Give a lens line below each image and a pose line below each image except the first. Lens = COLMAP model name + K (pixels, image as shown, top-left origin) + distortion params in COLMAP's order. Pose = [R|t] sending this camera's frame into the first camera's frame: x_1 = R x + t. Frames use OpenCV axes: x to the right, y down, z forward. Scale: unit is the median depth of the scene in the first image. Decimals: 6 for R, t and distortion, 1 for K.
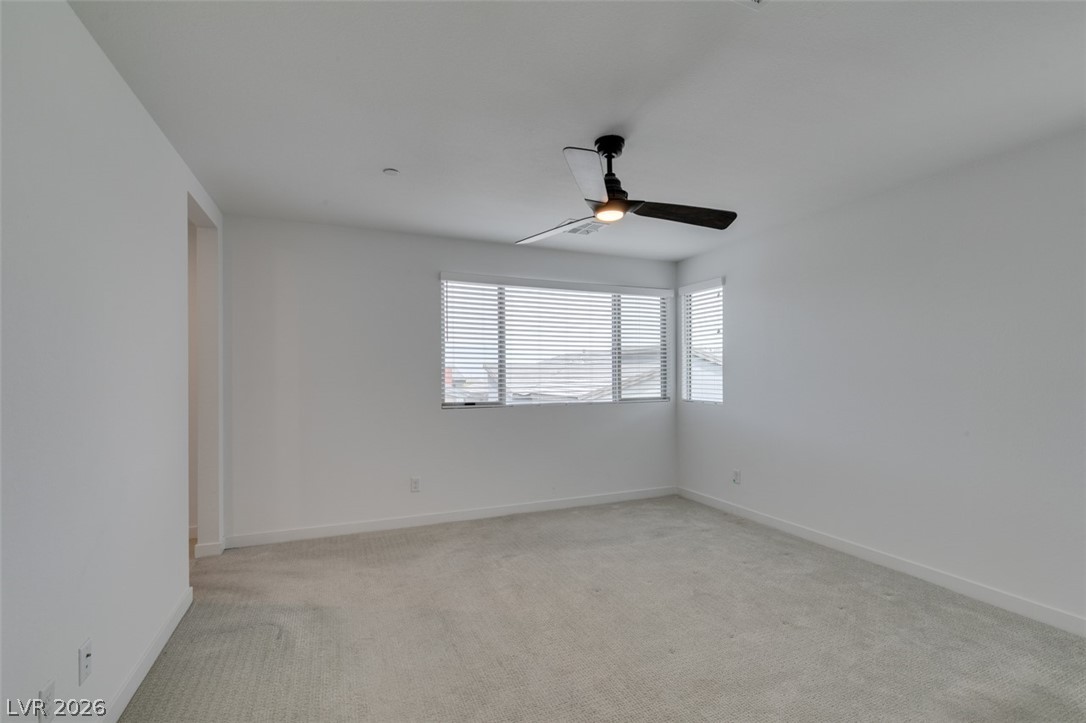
lens RADIAL K [[485.4, 0, 541.8], [0, 485.4, 367.7], [0, 0, 1]] dist [0.005420, -0.000274]
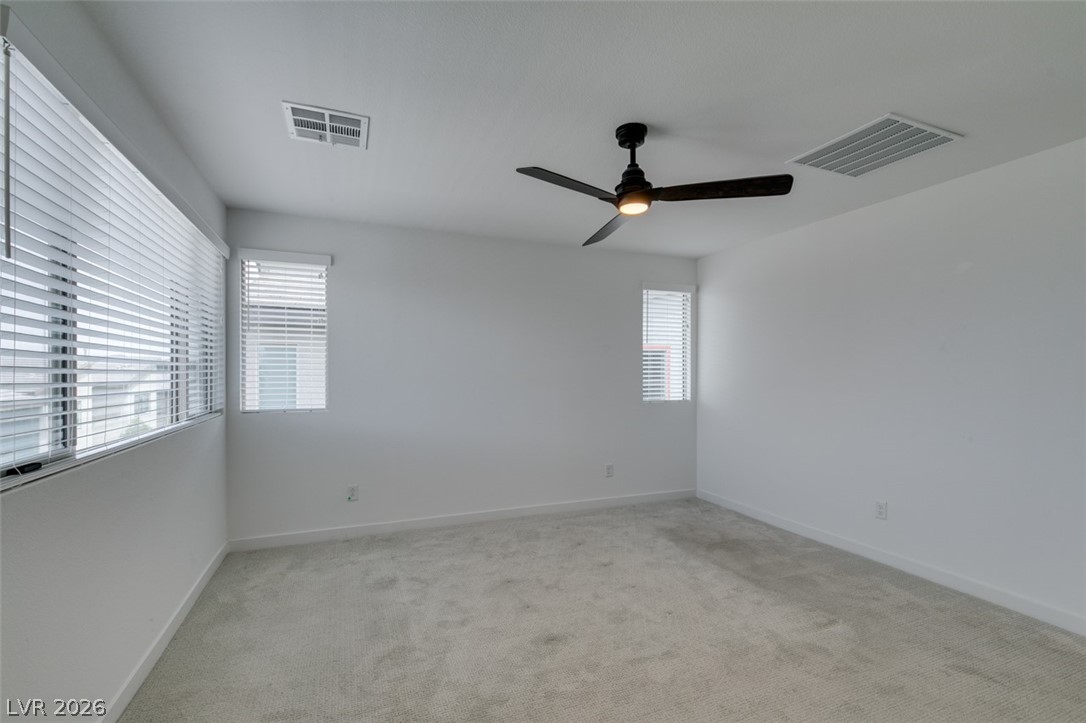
lens RADIAL K [[485.4, 0, 541.8], [0, 485.4, 367.7], [0, 0, 1]] dist [0.005420, -0.000274]
pose [[0.025774, 0.011878, 0.999597, -0.454130], [-0.010126, 0.999881, -0.011620, 0.009313], [-0.999617, -0.009822, 0.025892, 0.648511]]
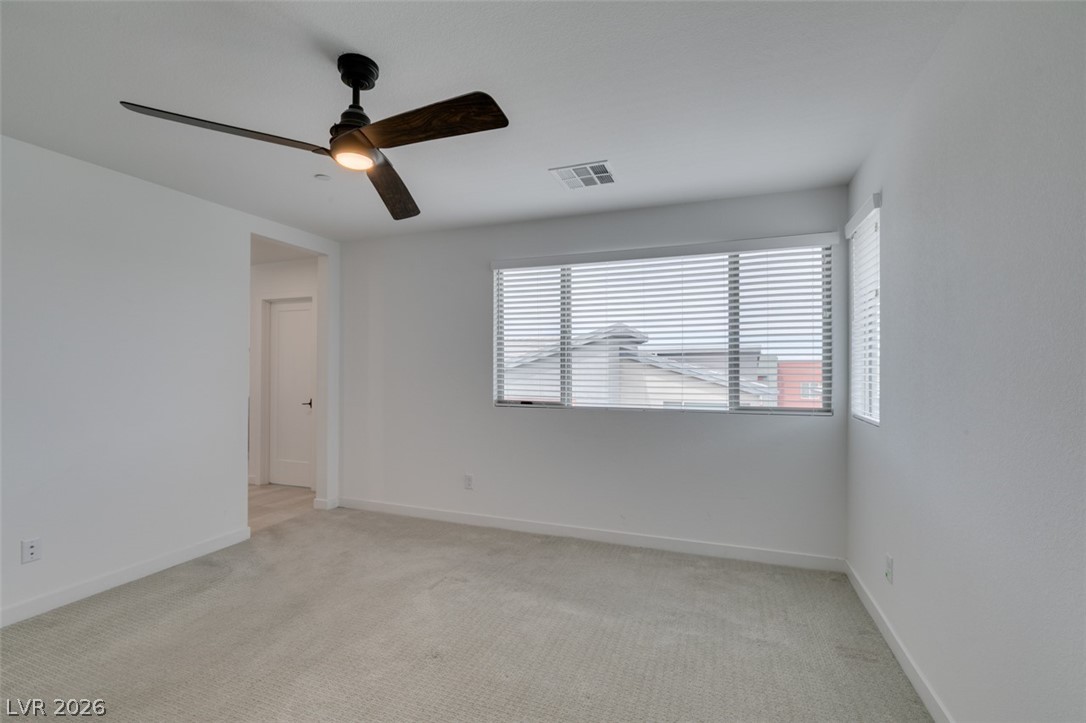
lens RADIAL K [[489.1, 0, 546.8], [0, 489.1, 360.9], [0, 0, 1]] dist [0.001337, -0.000074]
pose [[0.724297, -0.007195, -0.689451, 0.500110], [0.003450, 0.999971, -0.006811, 0.003820], [0.689480, 0.002555, 0.724301, 0.366097]]
